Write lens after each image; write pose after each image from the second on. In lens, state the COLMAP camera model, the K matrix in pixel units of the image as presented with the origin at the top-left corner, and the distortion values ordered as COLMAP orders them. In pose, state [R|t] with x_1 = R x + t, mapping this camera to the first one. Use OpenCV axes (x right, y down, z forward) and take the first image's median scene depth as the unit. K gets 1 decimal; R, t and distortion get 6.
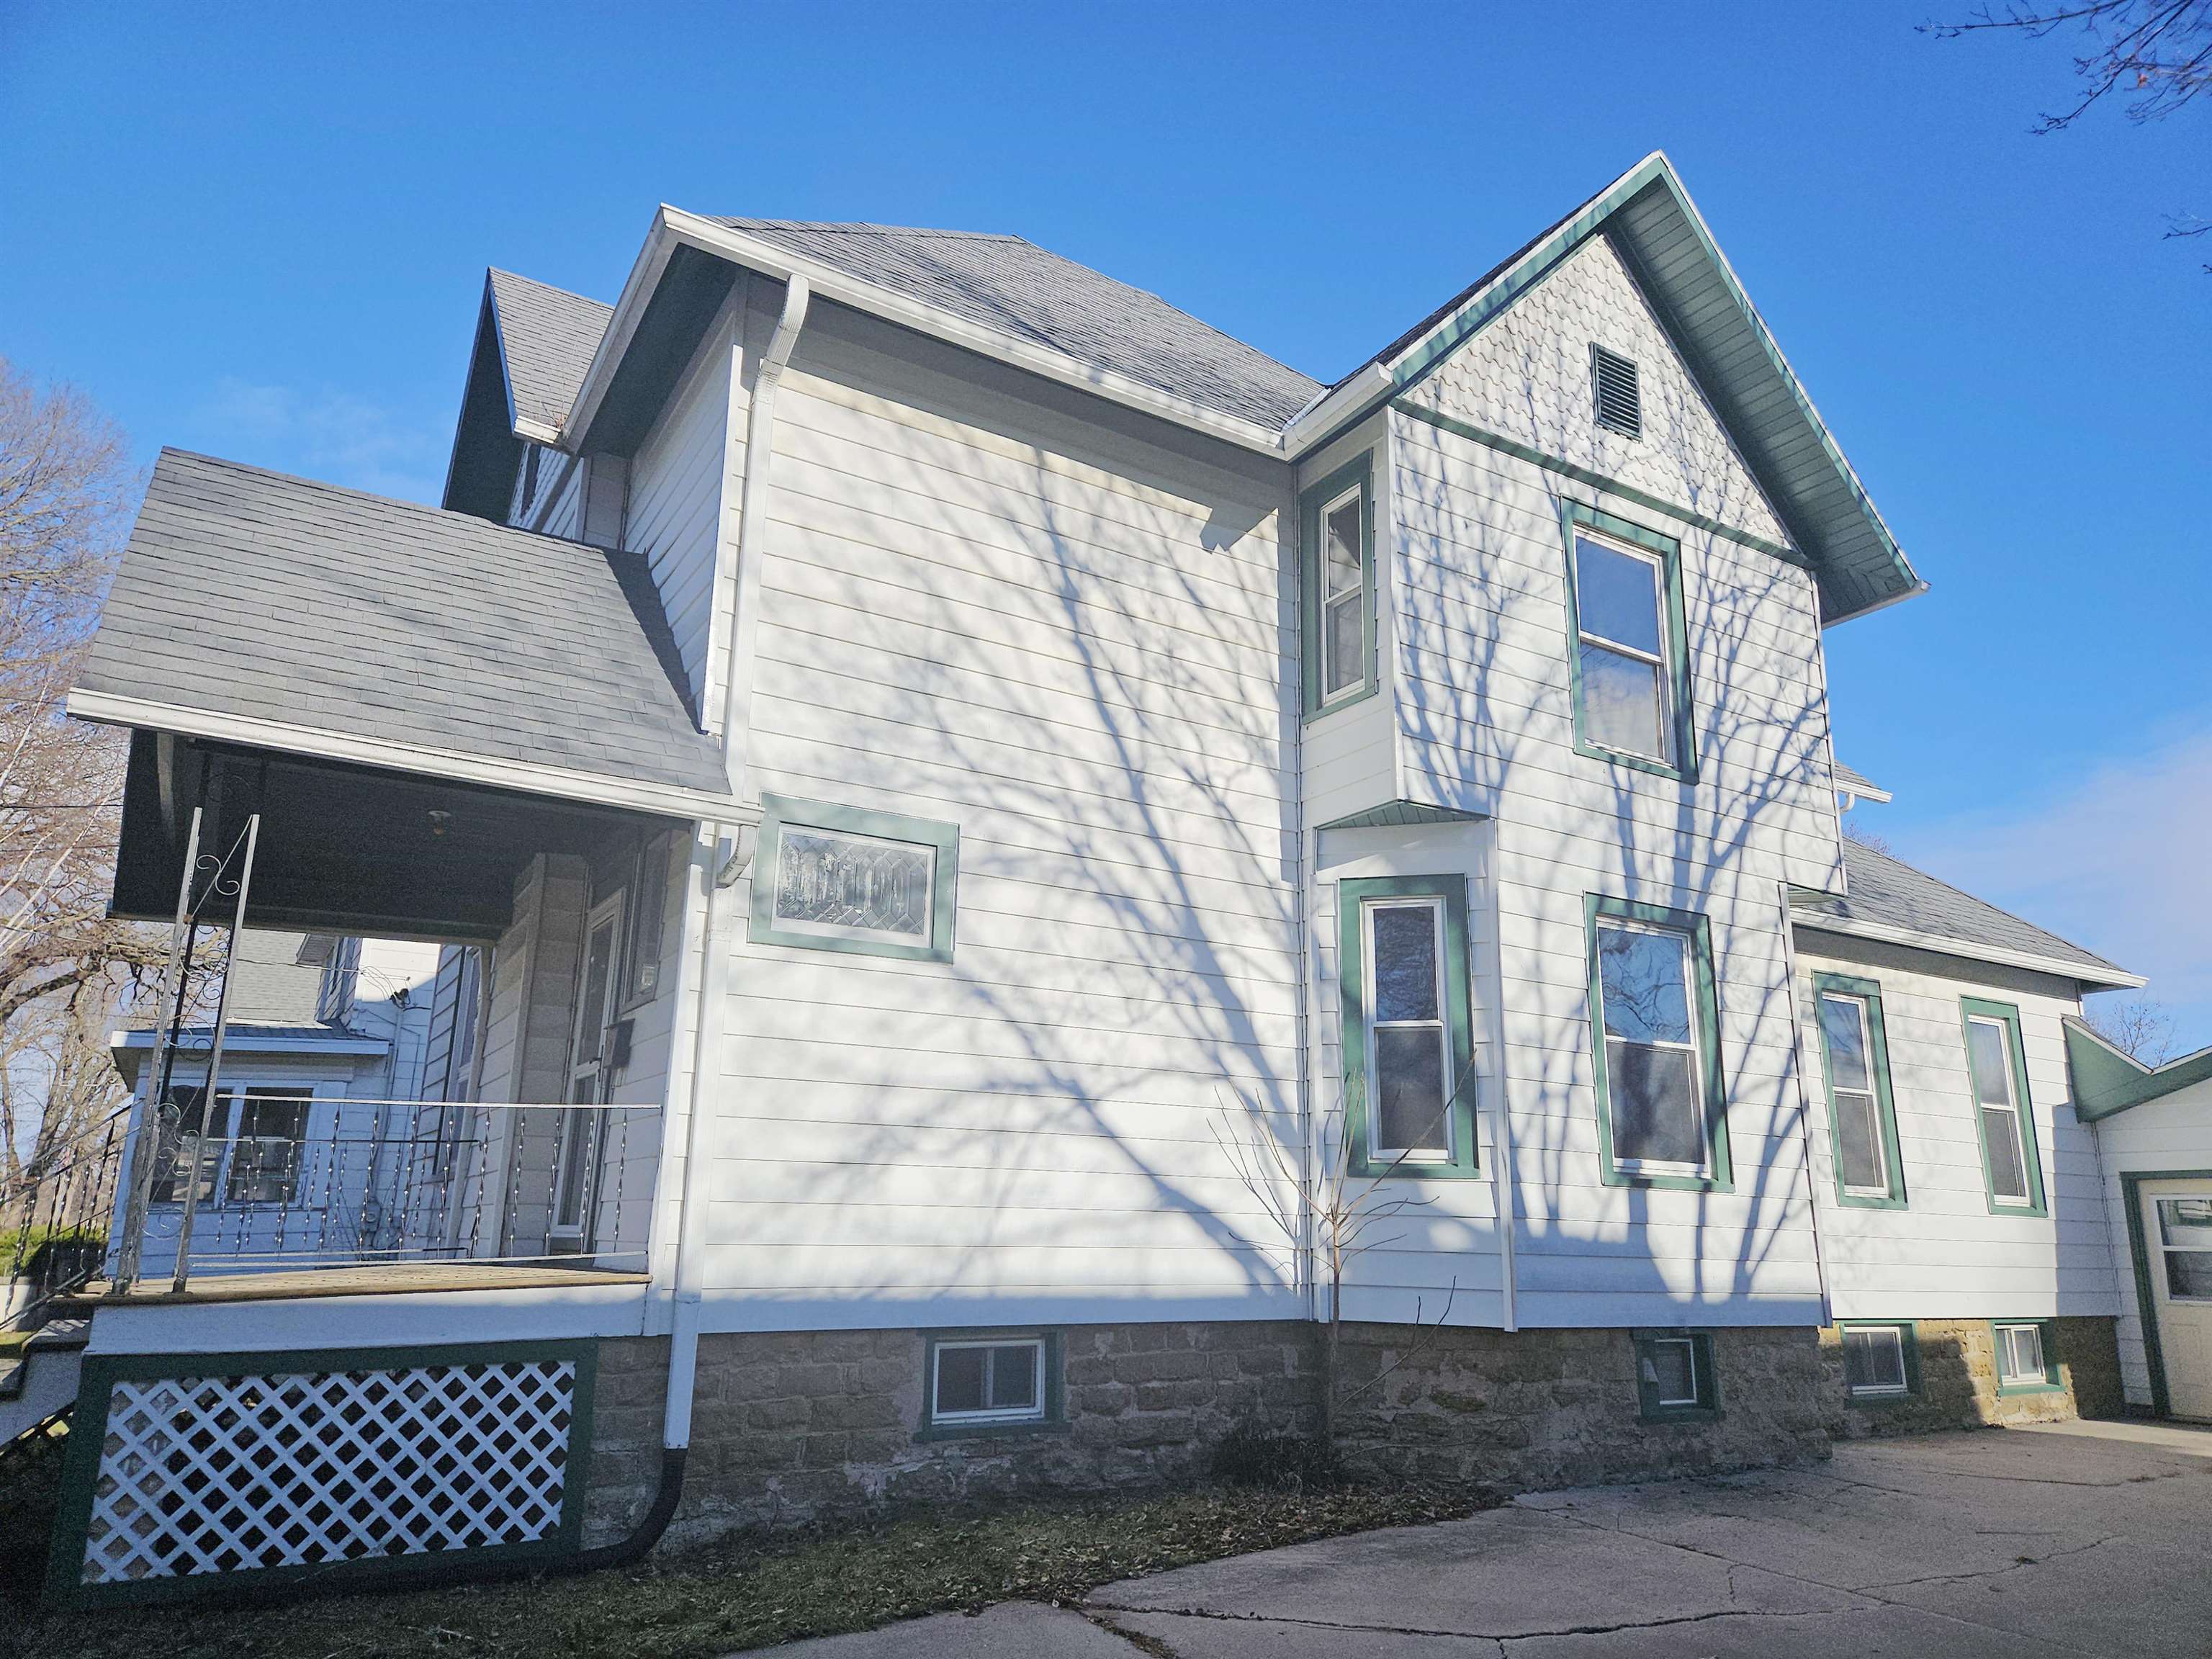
lens RADIAL K [[1497.9, 0, 1109.2], [0, 1497.9, 841.9], [0, 0, 1]] dist [0.045512, -0.025320]
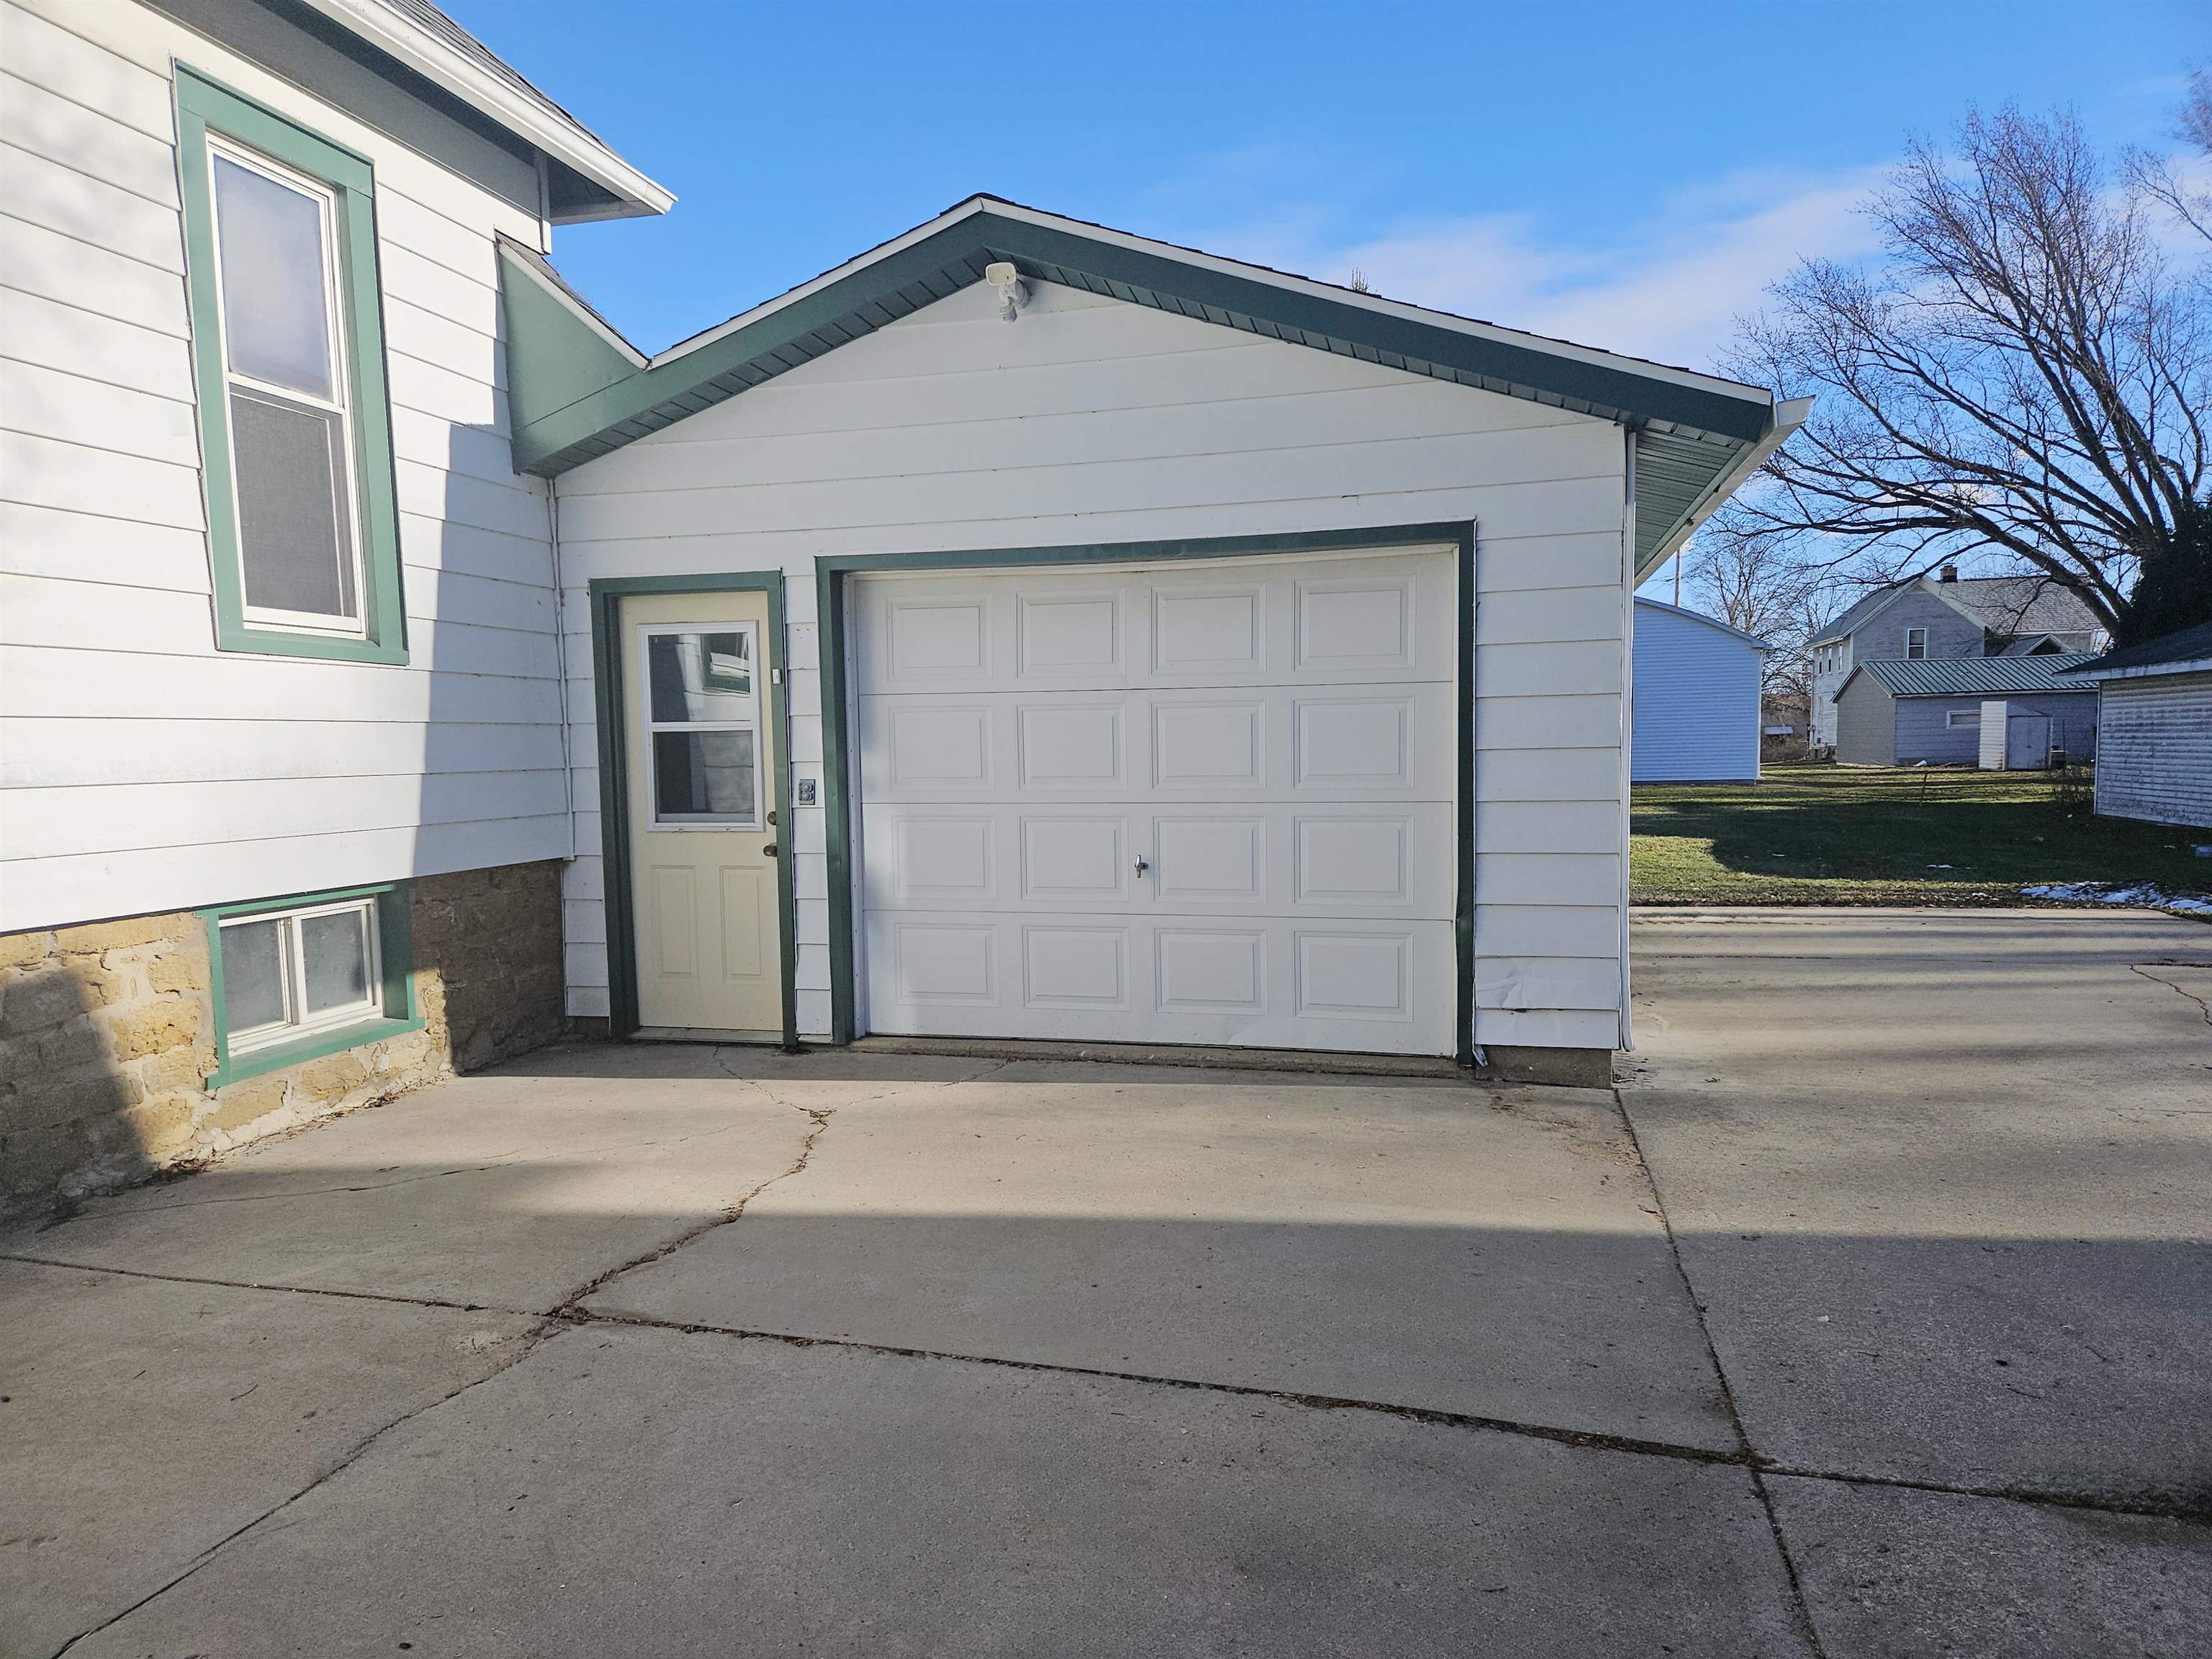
lens RADIAL K [[1497.9, 0, 1105.1], [0, 1497.9, 838.8], [0, 0, 1]] dist [0.045512, -0.025320]
pose [[0.717985, -0.077976, 0.691678, 0.454729], [-0.136540, 0.958621, 0.249803, 0.157989], [-0.682536, -0.273797, 0.677629, 0.550223]]
